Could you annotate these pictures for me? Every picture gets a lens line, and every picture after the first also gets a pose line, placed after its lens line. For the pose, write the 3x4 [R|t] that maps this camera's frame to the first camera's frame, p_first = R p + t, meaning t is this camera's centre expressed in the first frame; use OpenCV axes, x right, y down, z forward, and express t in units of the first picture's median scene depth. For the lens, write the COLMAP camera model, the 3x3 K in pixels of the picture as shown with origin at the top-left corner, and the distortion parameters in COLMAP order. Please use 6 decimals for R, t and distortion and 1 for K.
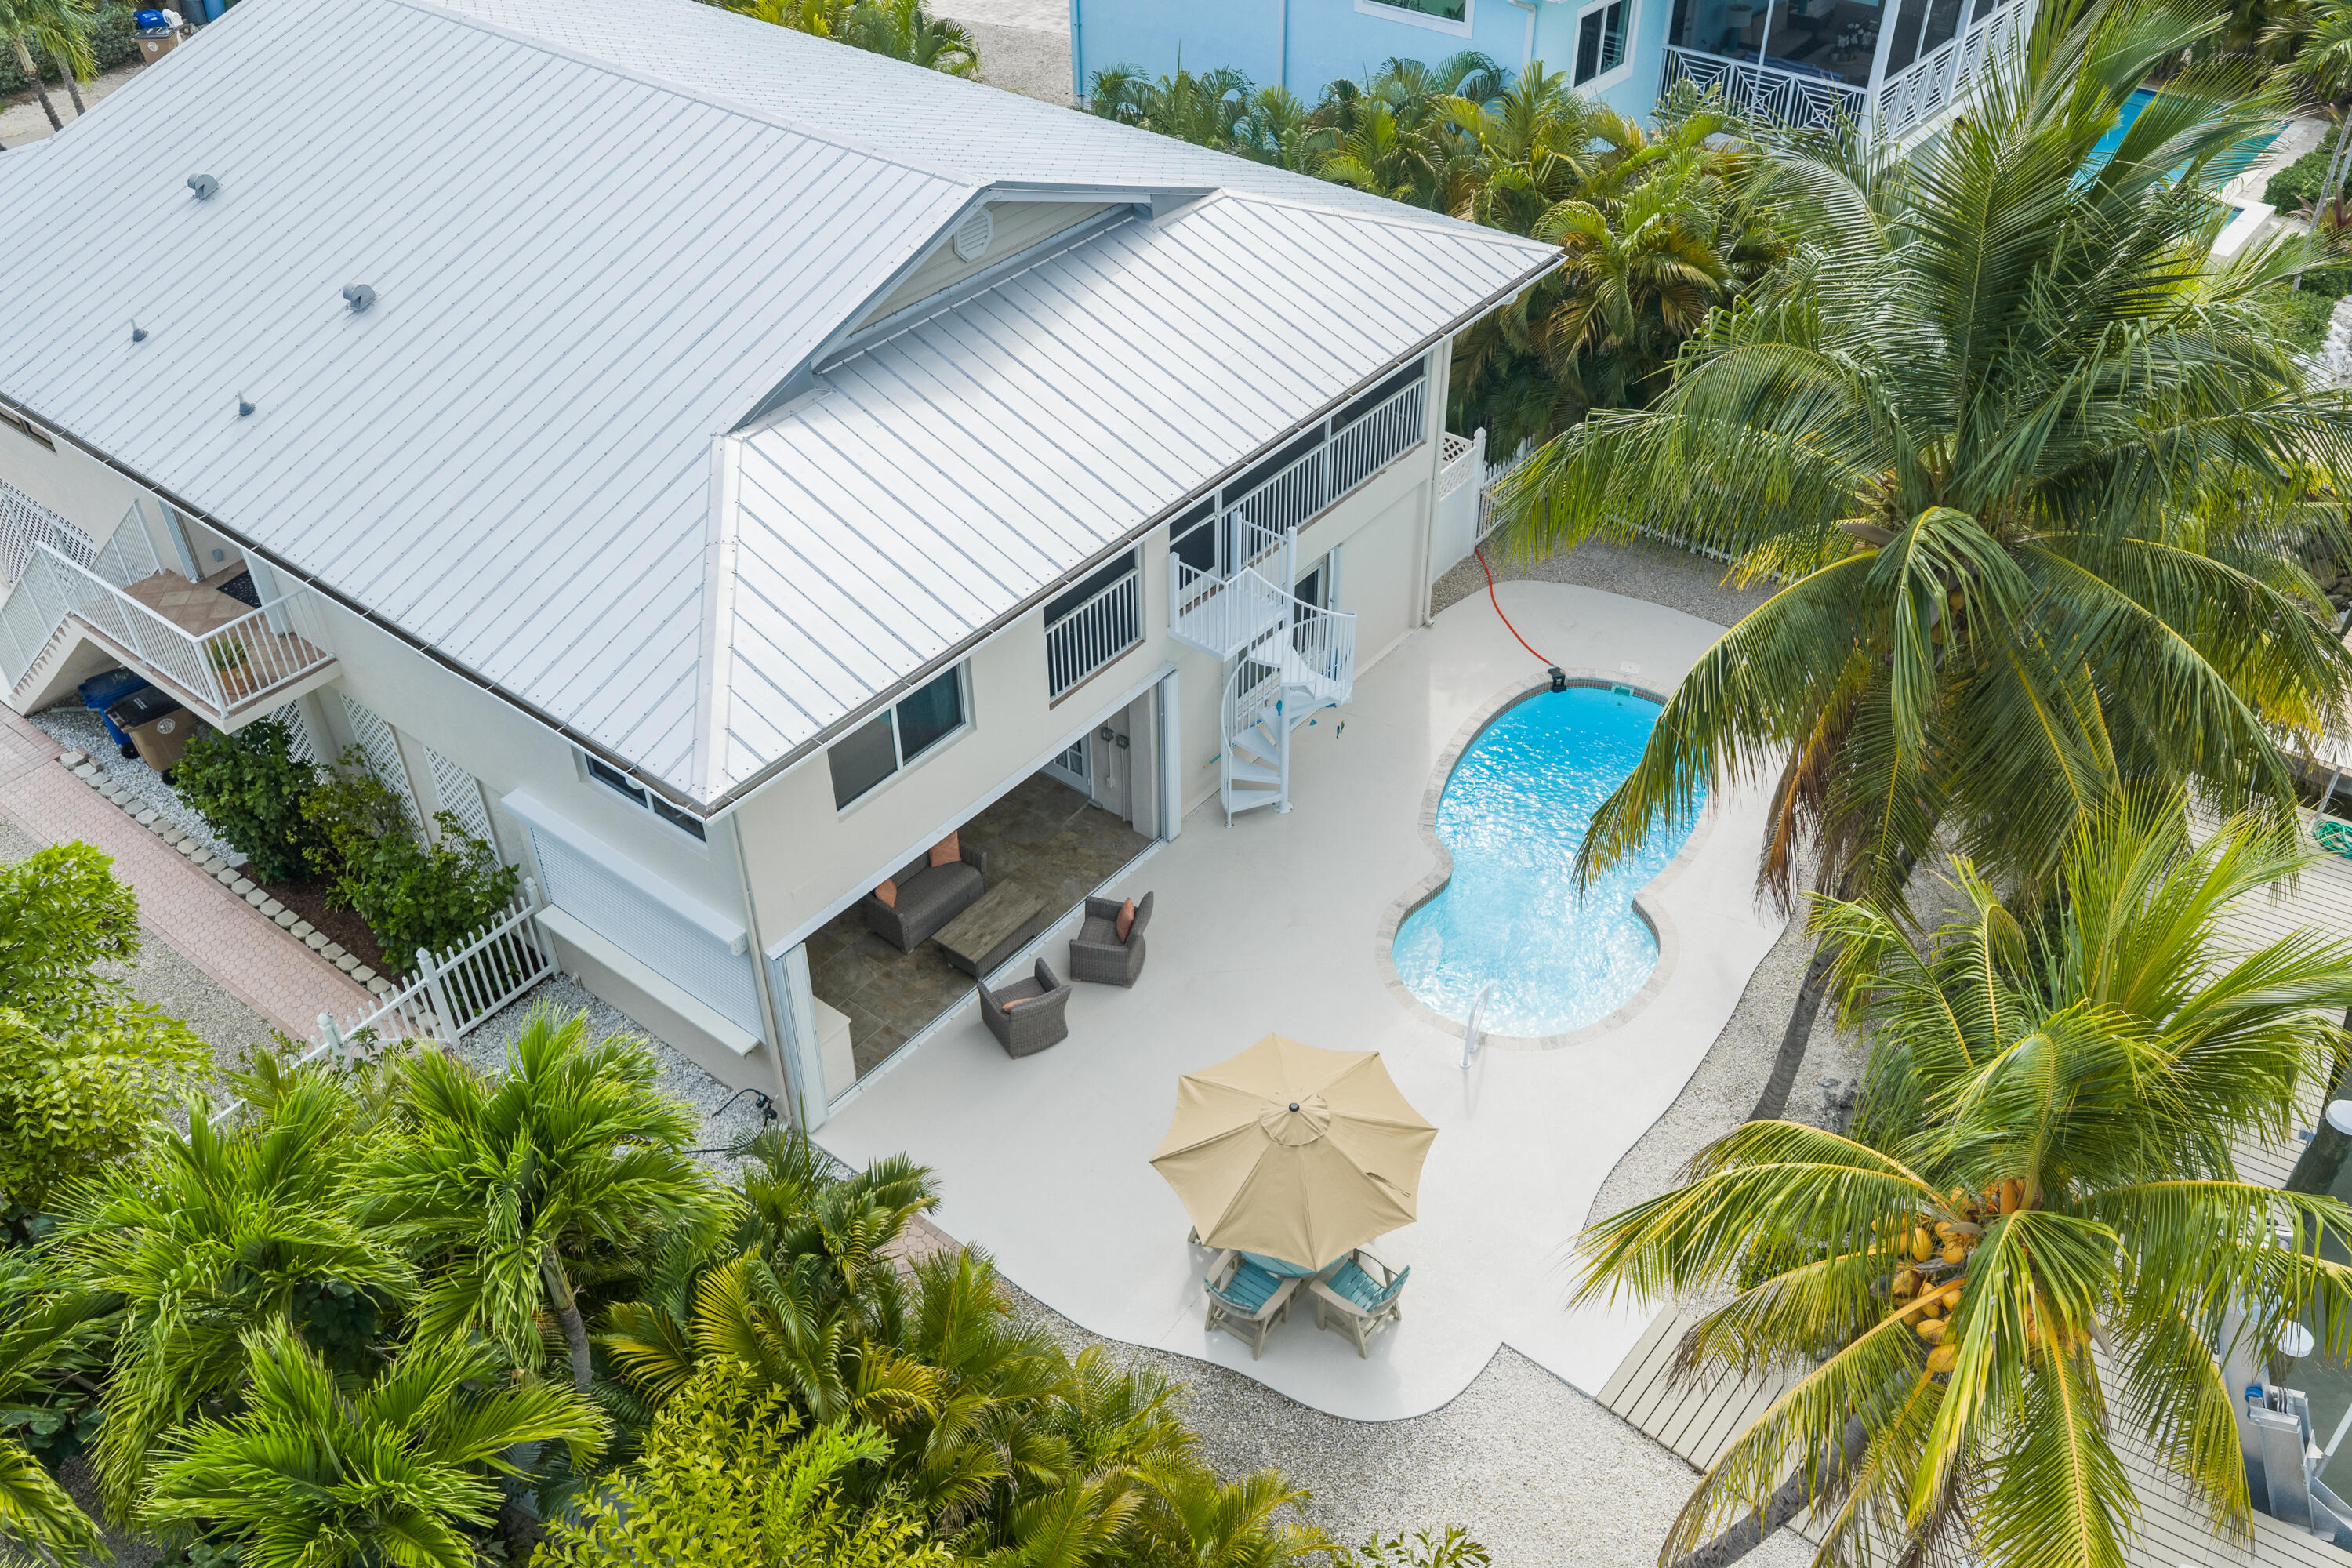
lens RADIAL K [[1962.3, 0, 1204.4], [0, 1962.3, 781.7], [0, 0, 1]] dist [0.014174, -0.007685]
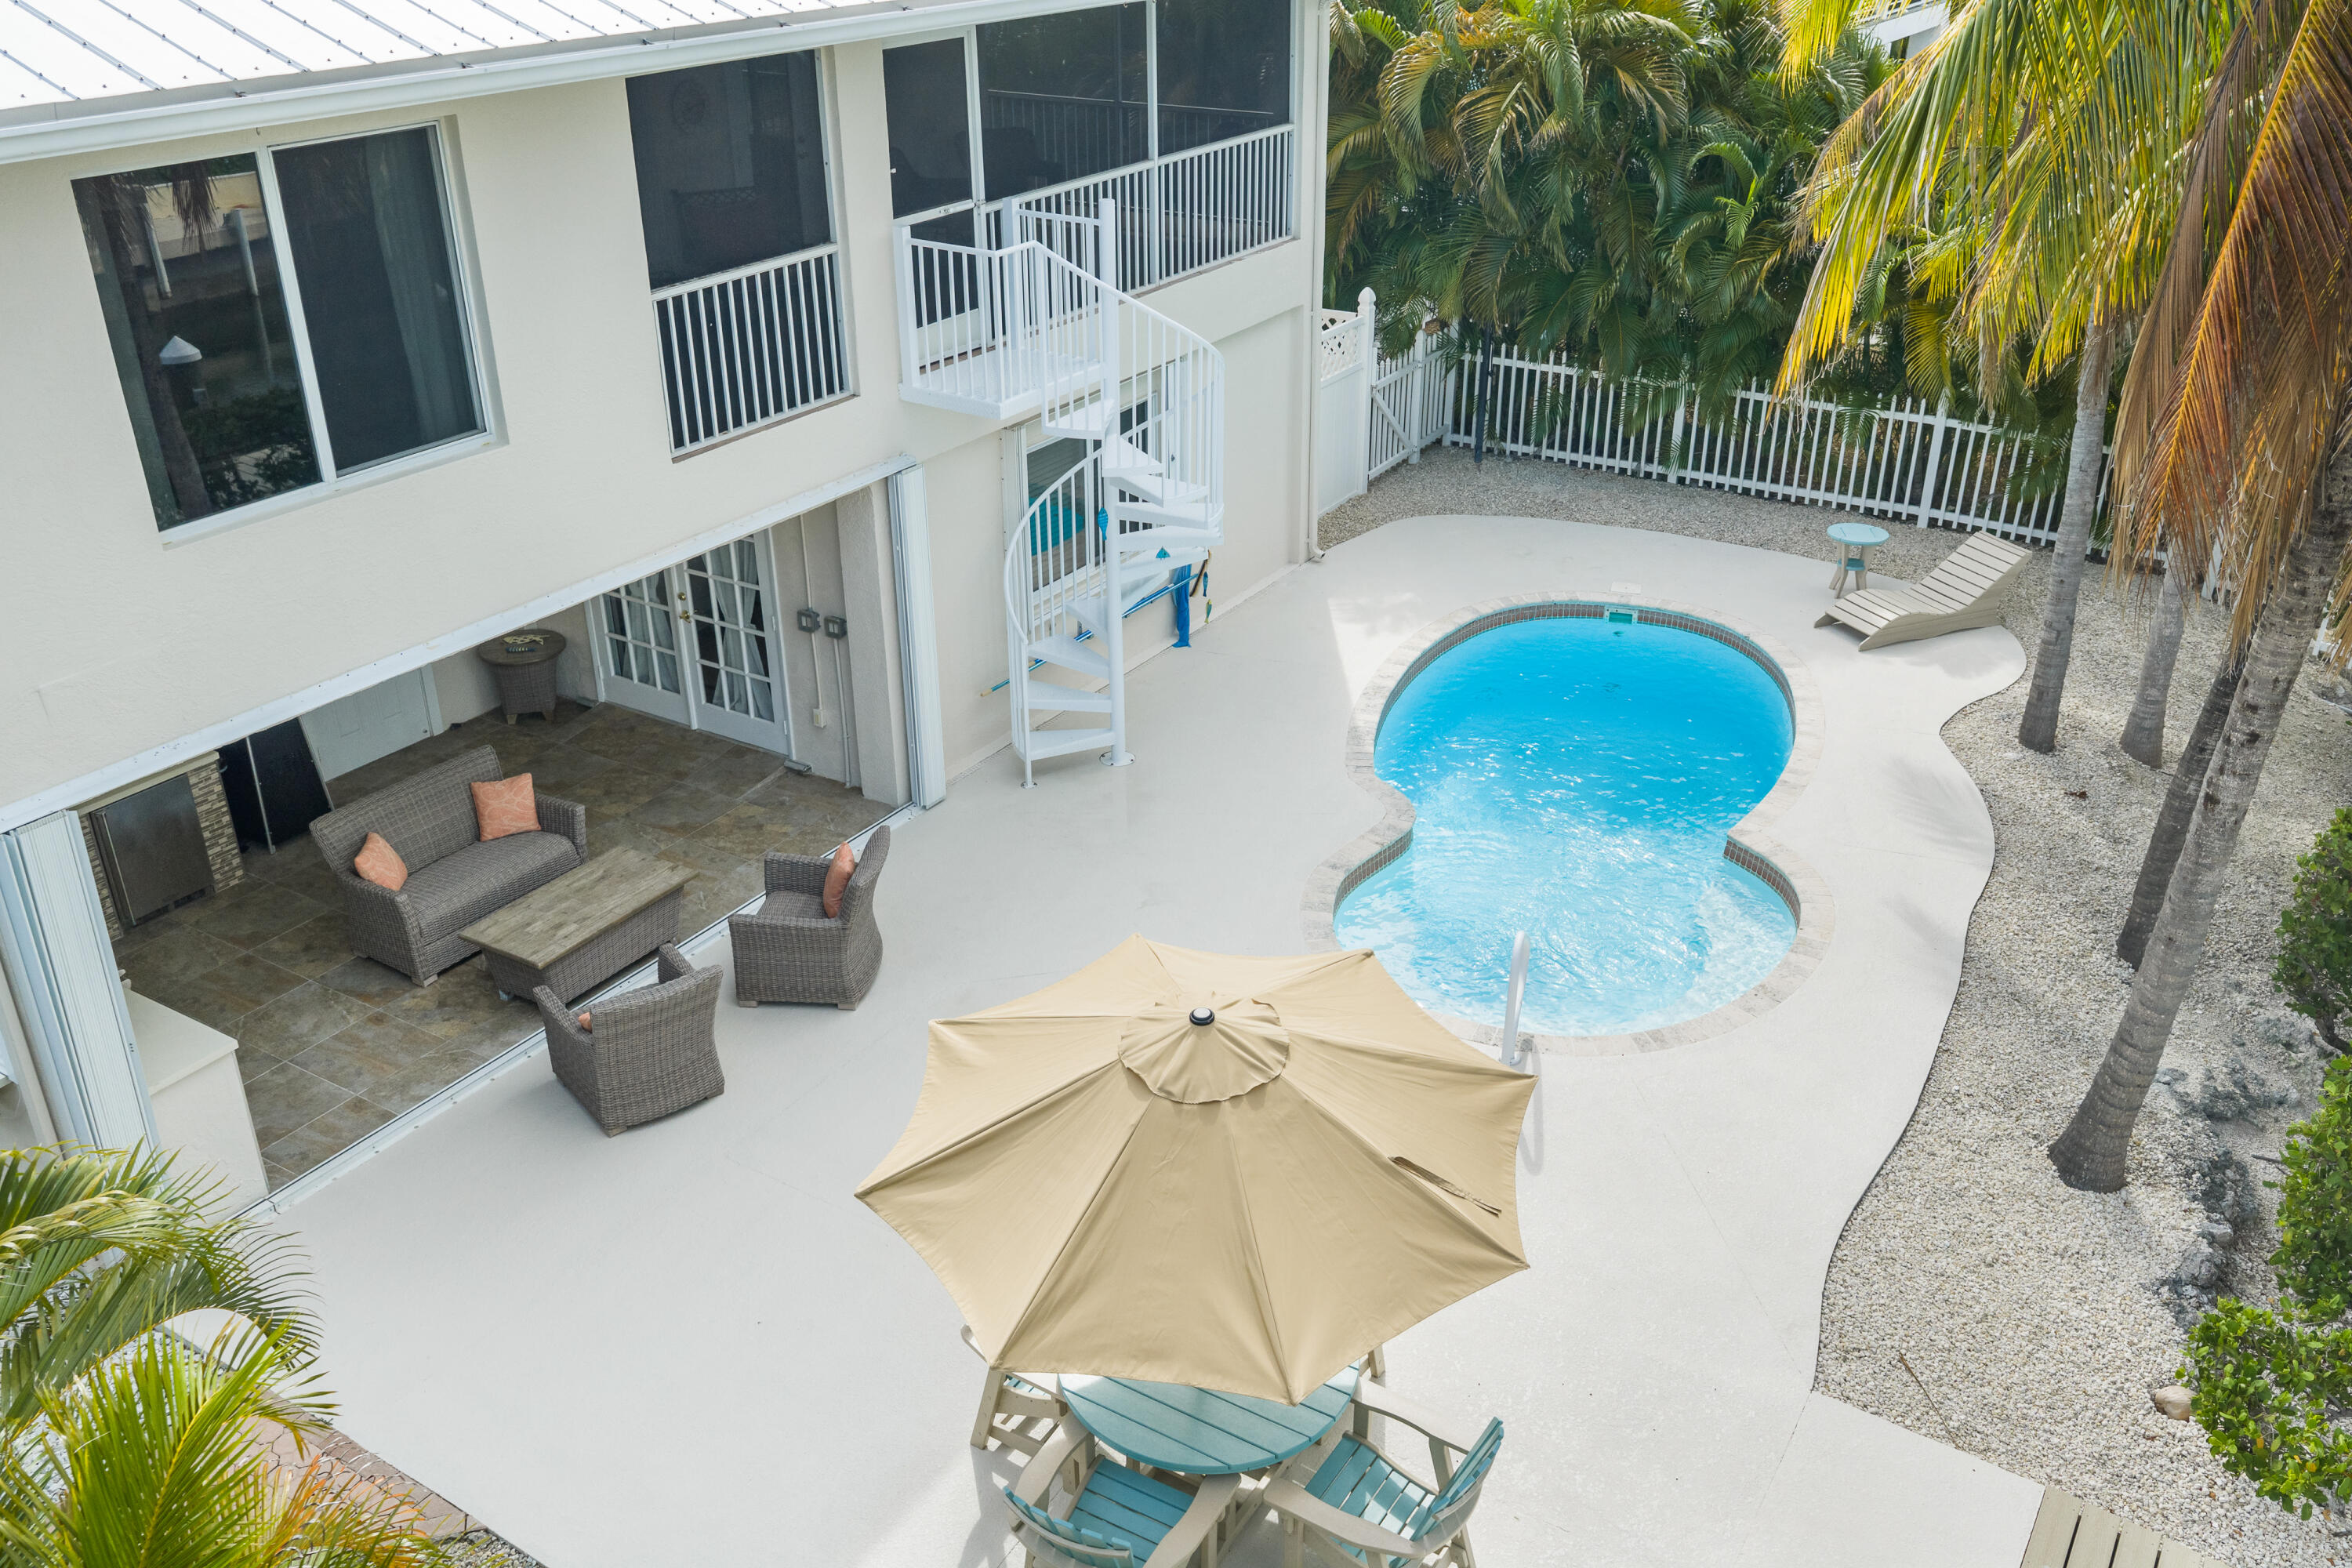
lens RADIAL K [[1962.3, 0, 1204.4], [0, 1962.3, 781.7], [0, 0, 1]] dist [0.014174, -0.007685]
pose [[0.993499, -0.050368, 0.102097, 0.005537], [0.070177, 0.977106, -0.200844, 0.157398], [-0.089643, 0.206703, 0.974288, 0.464610]]
